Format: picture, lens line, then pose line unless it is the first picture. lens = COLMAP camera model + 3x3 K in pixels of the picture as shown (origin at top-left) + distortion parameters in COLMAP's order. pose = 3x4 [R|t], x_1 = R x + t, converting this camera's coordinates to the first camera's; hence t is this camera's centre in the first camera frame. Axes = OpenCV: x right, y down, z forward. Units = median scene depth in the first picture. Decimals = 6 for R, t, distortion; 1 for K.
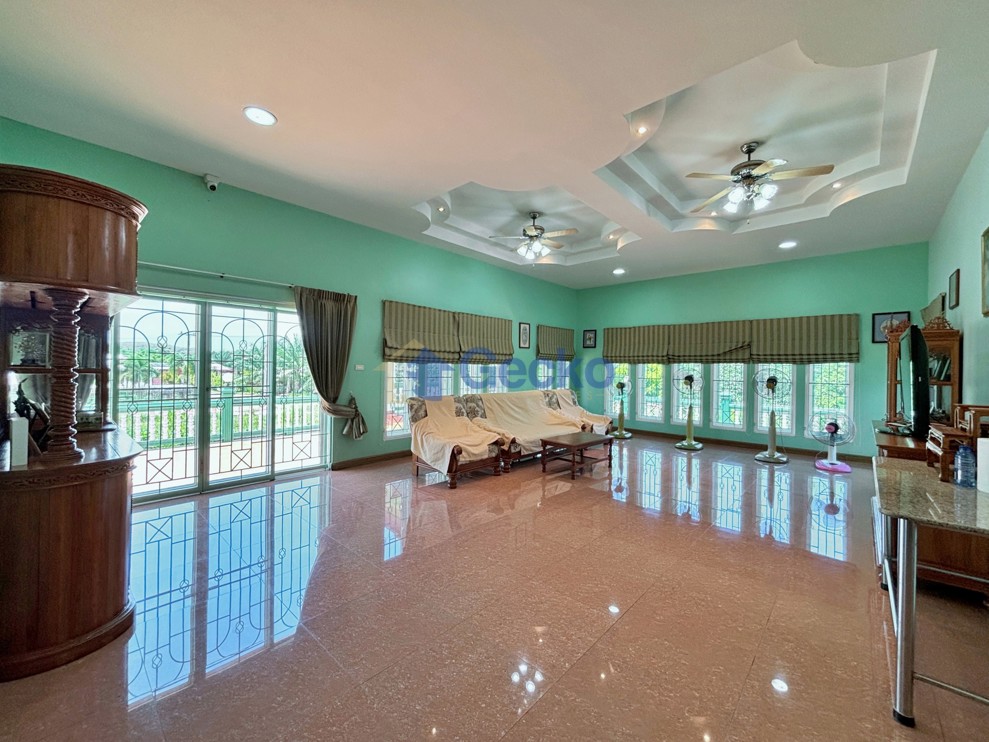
lens RADIAL K [[396.5, 0, 480.7], [0, 396.5, 370.5], [0, 0, 1]] dist [-0.000436, -0.000020]
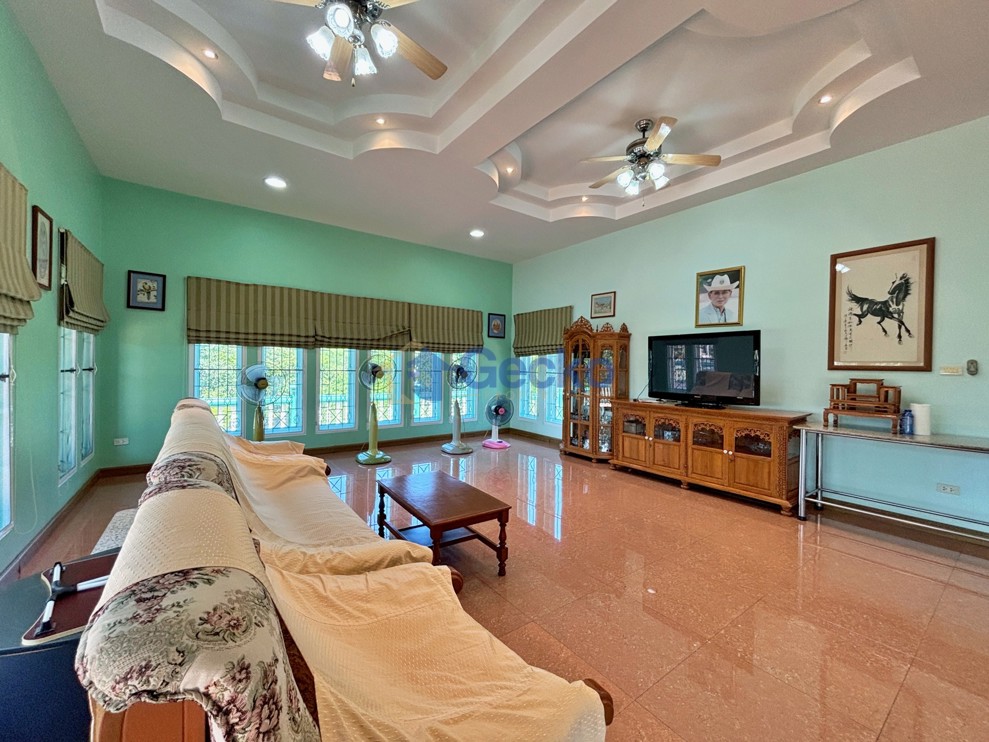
lens RADIAL K [[396.5, 0, 480.7], [0, 396.5, 370.5], [0, 0, 1]] dist [-0.000436, -0.000020]
pose [[0.192259, -0.039160, 0.980563, -0.164288], [-0.027409, 0.998599, 0.045255, -0.018510], [-0.980961, -0.035577, 0.190916, 0.630035]]
